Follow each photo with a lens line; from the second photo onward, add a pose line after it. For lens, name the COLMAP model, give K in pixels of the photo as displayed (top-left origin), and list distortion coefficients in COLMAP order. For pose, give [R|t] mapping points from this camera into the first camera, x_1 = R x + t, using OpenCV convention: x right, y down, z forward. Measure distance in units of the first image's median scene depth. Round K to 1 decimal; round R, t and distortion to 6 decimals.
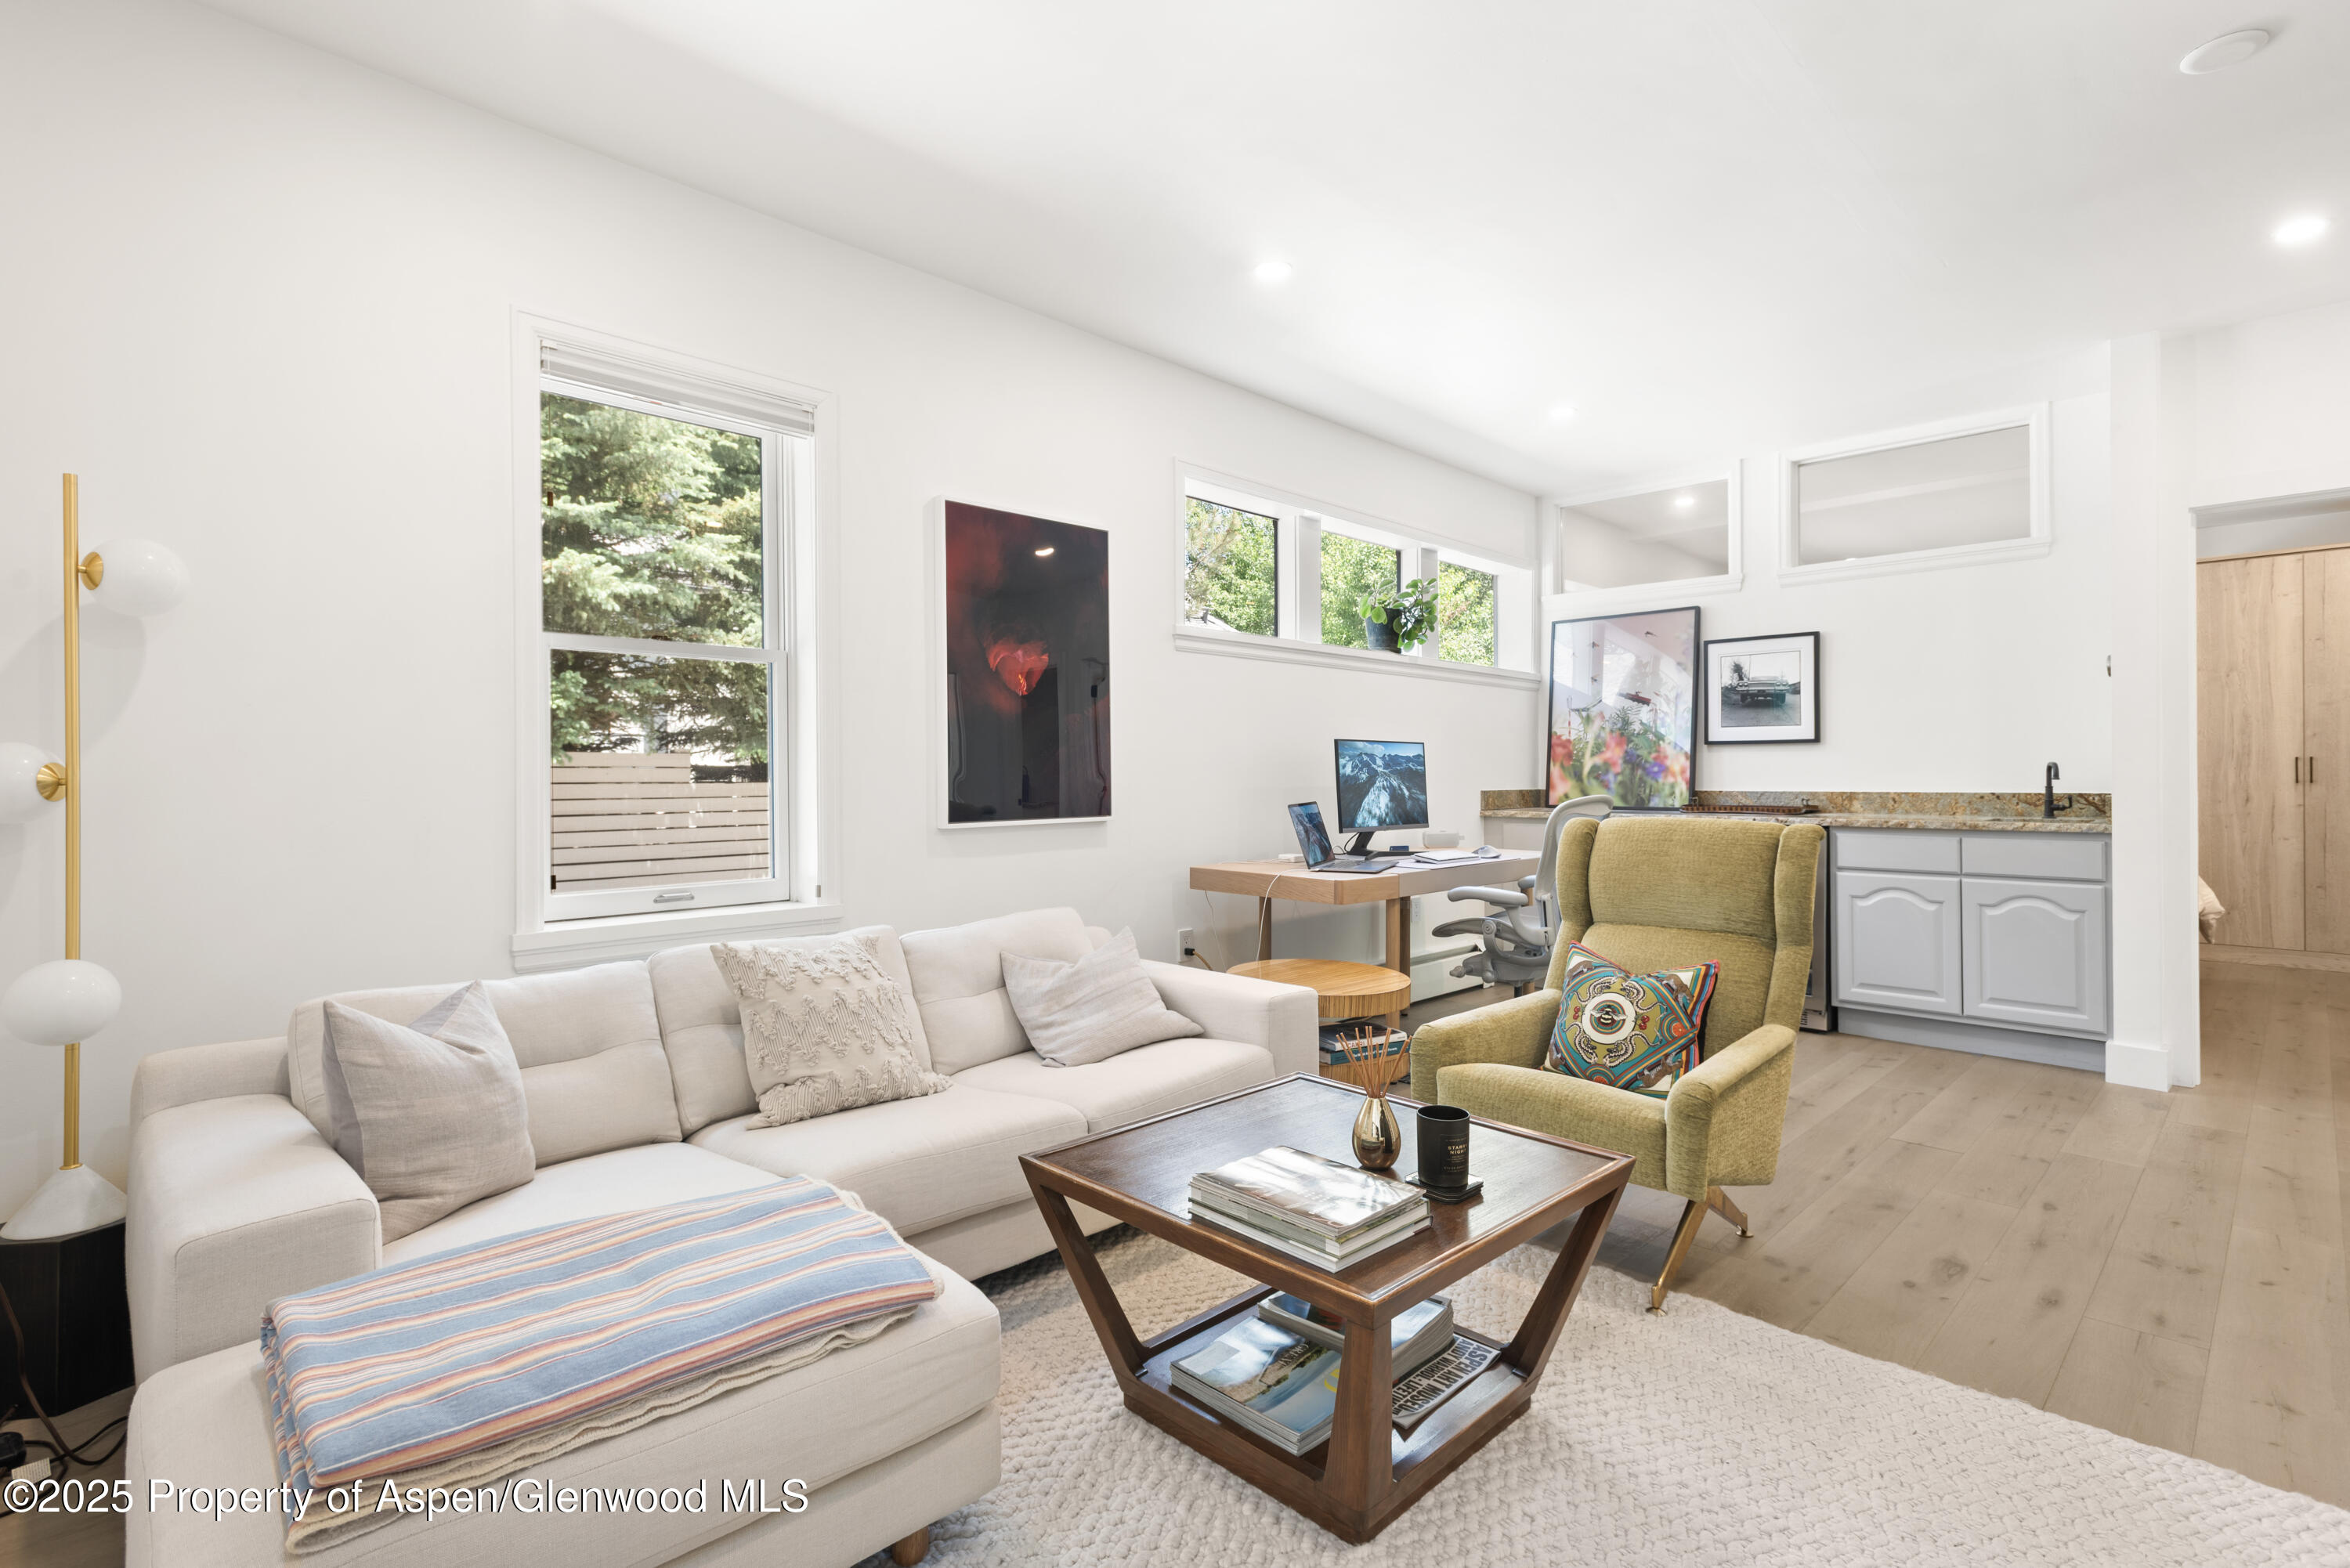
lens RADIAL K [[1104.7, 0, 1178.1], [0, 1104.7, 775.7], [0, 0, 1]] dist [0.015086, -0.006576]
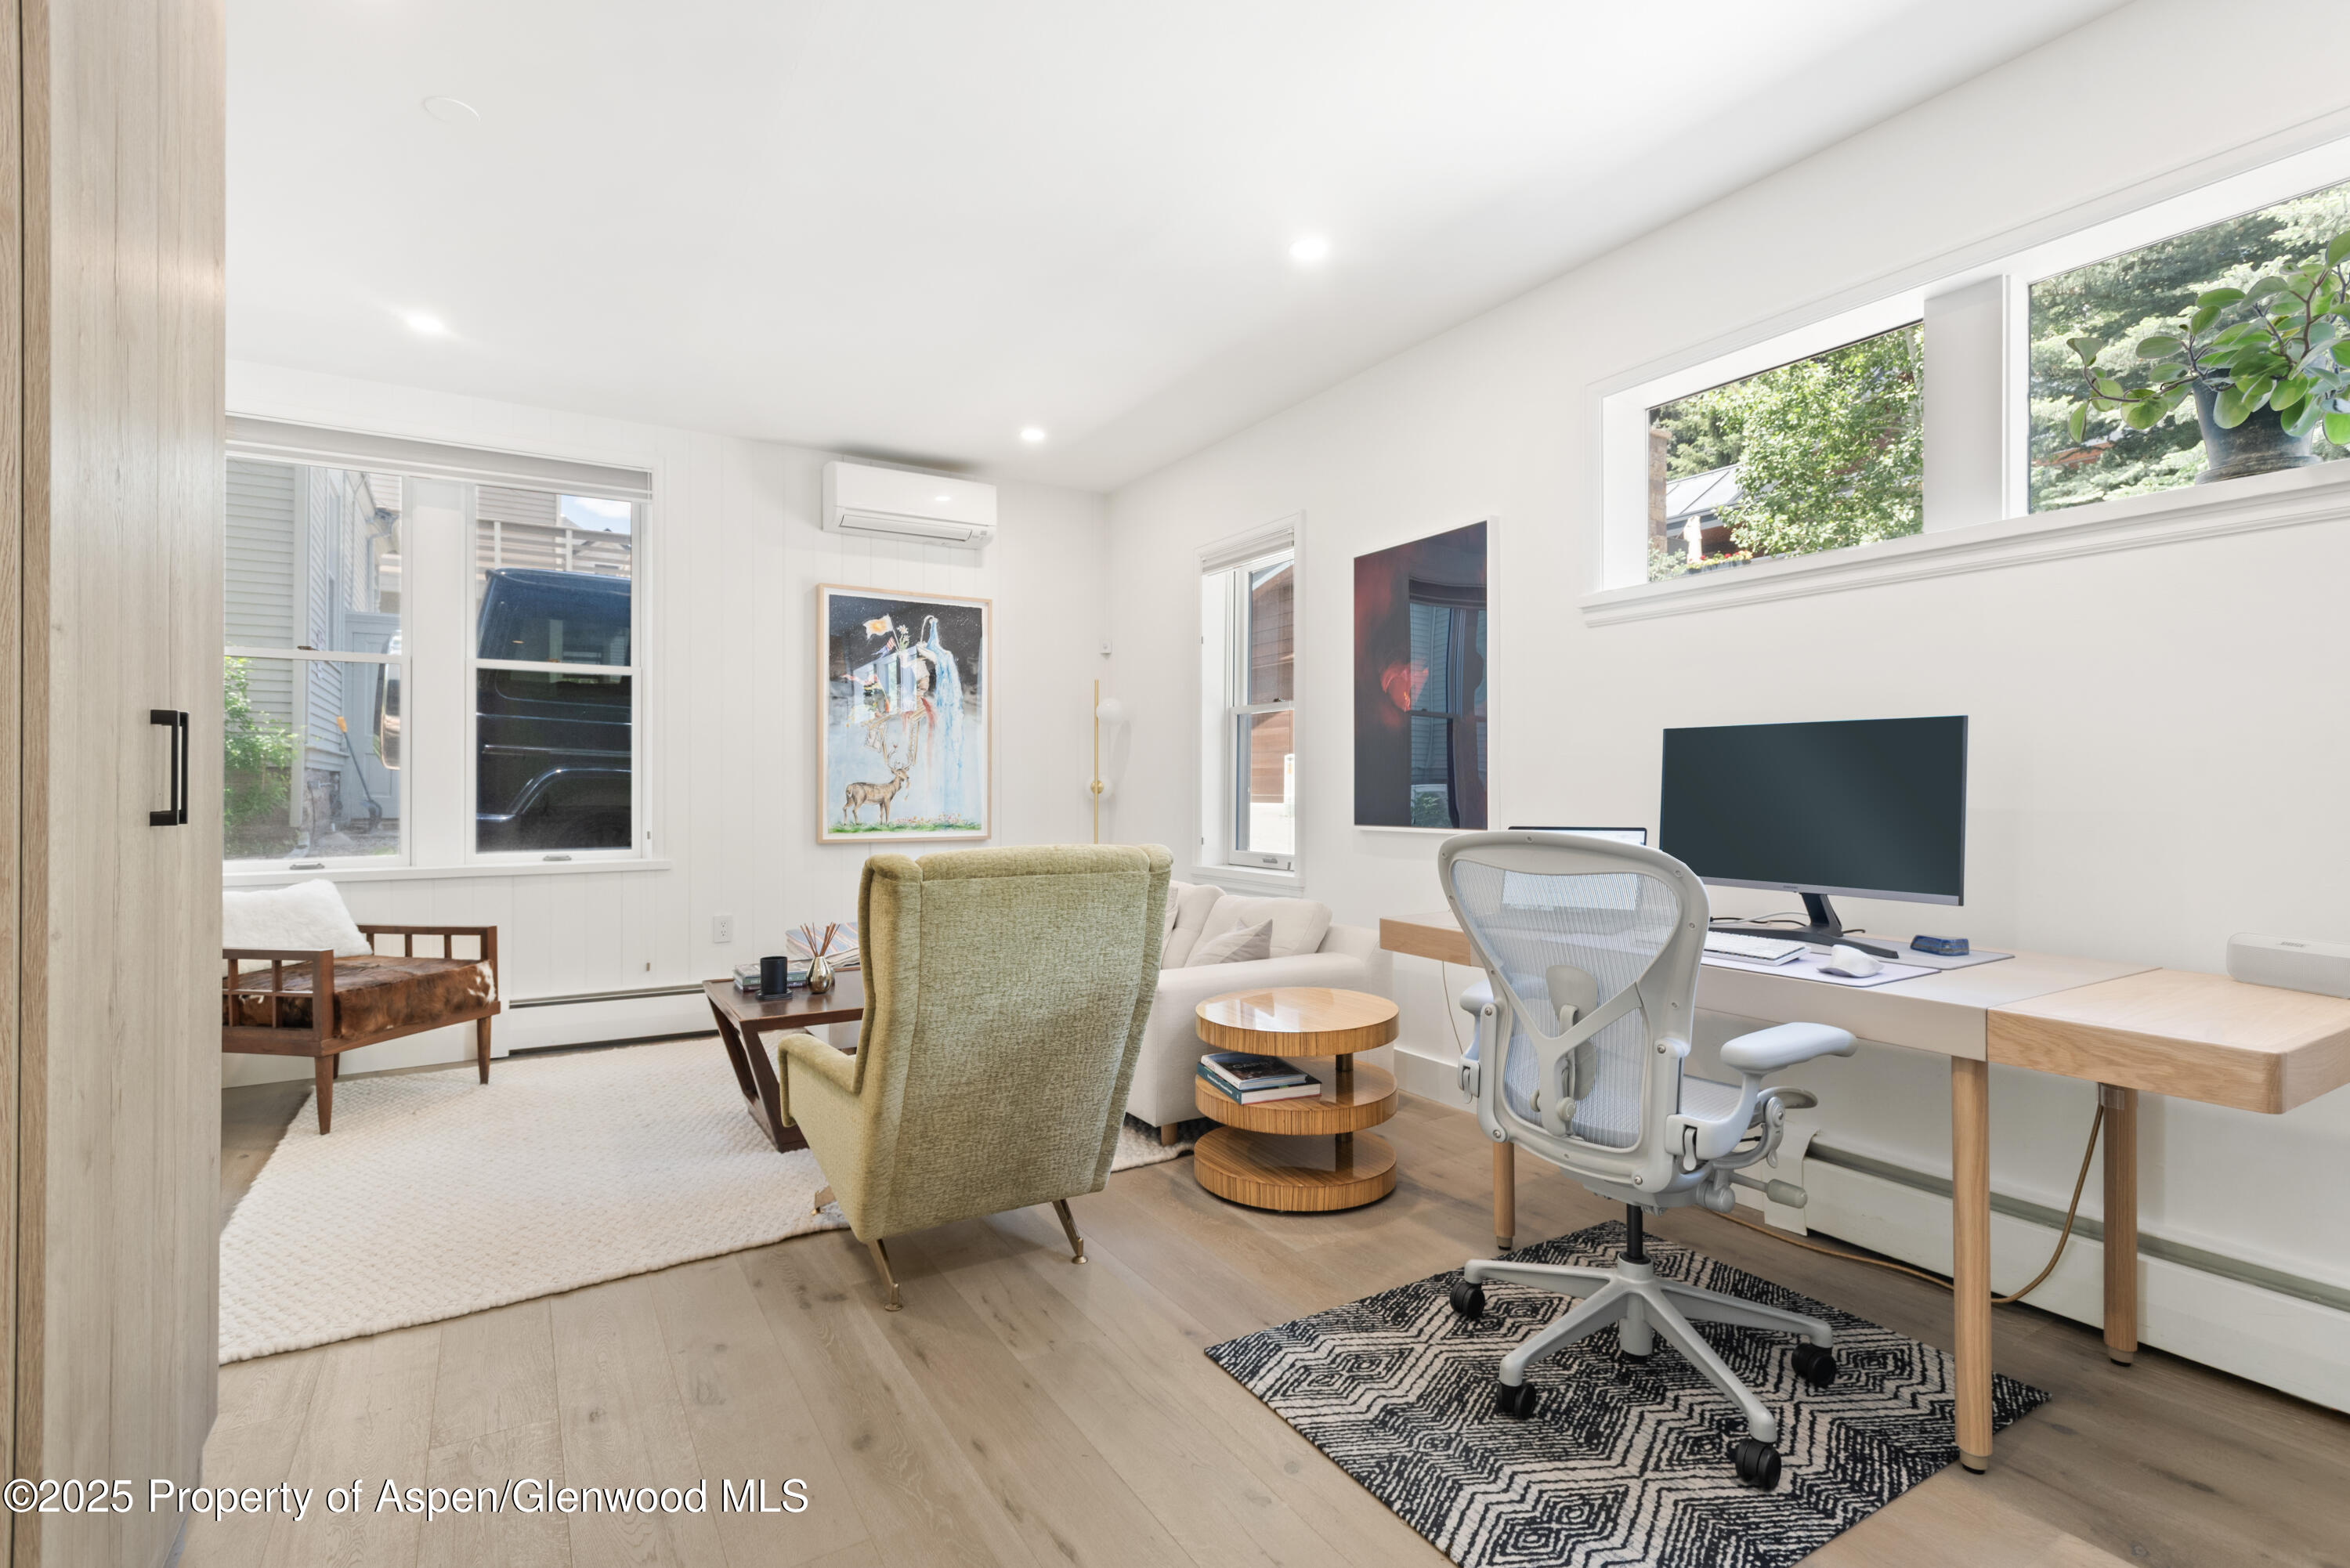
lens RADIAL K [[1104.7, 0, 1177.8], [0, 1104.7, 781.5], [0, 0, 1]] dist [0.015086, -0.006576]
pose [[-0.233394, -0.000889, -0.972382, 0.613328], [-0.001550, 0.999999, -0.000542, -0.002207], [0.972381, 0.001380, -0.233395, 0.663439]]
